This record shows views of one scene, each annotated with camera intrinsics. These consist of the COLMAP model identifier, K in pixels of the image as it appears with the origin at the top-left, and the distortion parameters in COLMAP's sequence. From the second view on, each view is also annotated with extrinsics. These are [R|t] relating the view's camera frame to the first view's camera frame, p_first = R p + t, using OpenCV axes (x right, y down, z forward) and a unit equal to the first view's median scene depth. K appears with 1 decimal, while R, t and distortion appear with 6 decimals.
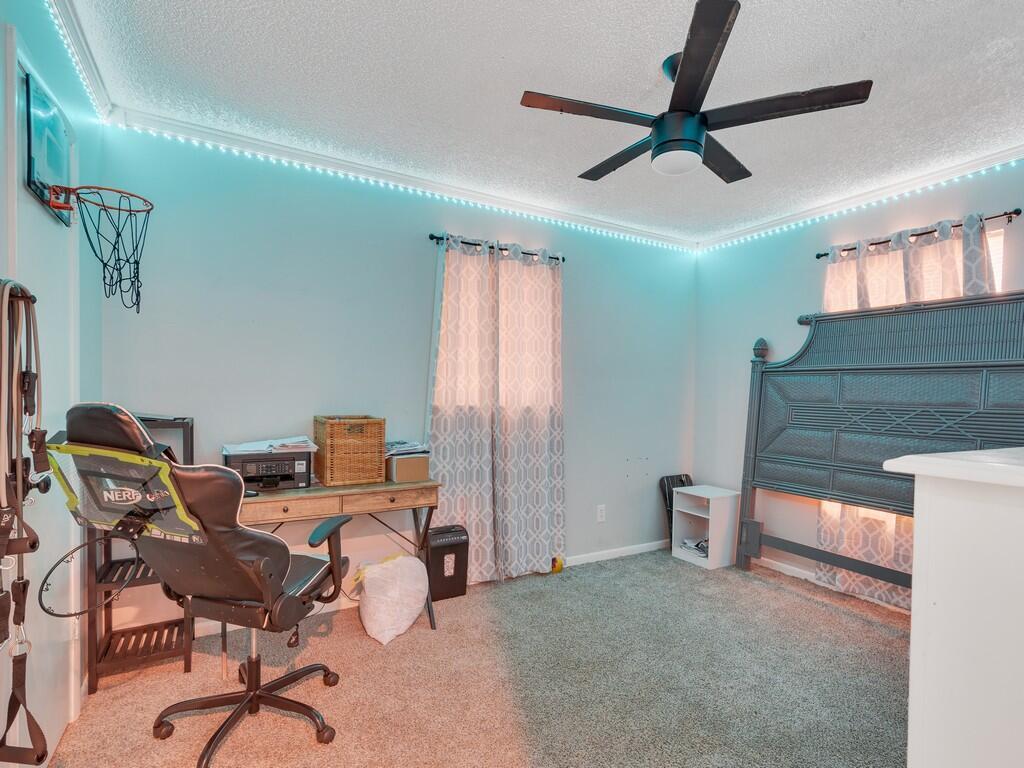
lens RADIAL K [[496.8, 0, 515.5], [0, 496.8, 390.5], [0, 0, 1]] dist [-0.002185, 0.001175]
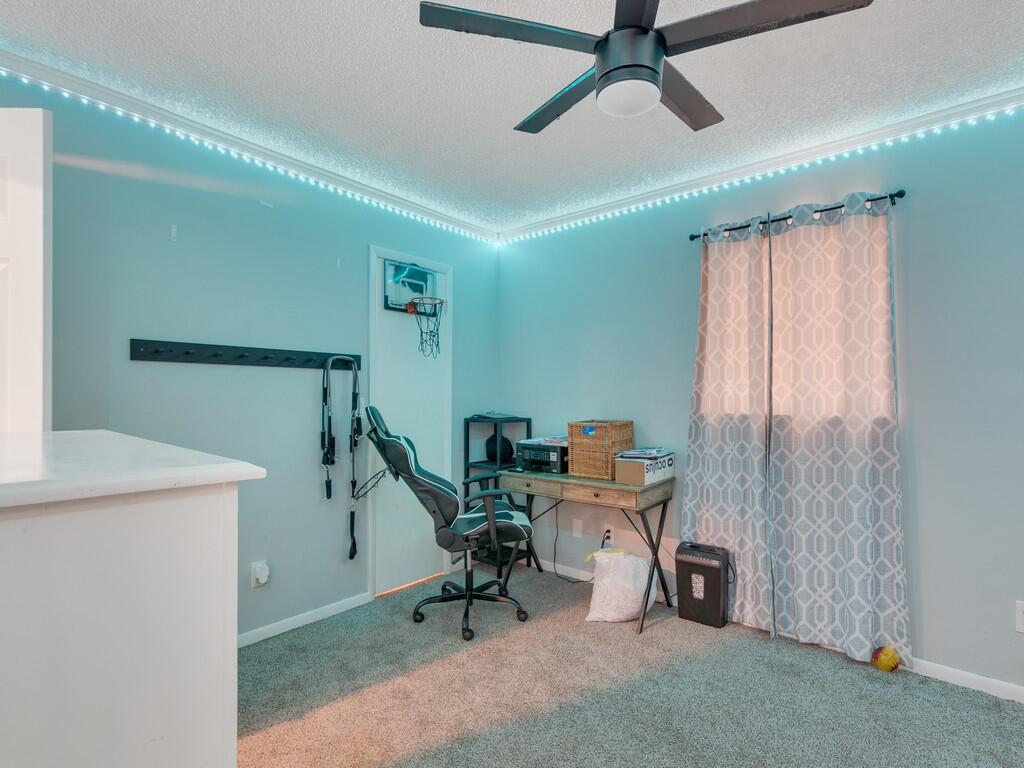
lens RADIAL K [[496.8, 0, 518.4], [0, 496.8, 384.9], [0, 0, 1]] dist [-0.002185, 0.001175]
pose [[0.357324, -0.038337, -0.933193, 0.613244], [0.008724, 0.999251, -0.037710, 0.009263], [0.933940, 0.005333, 0.357391, 0.352618]]
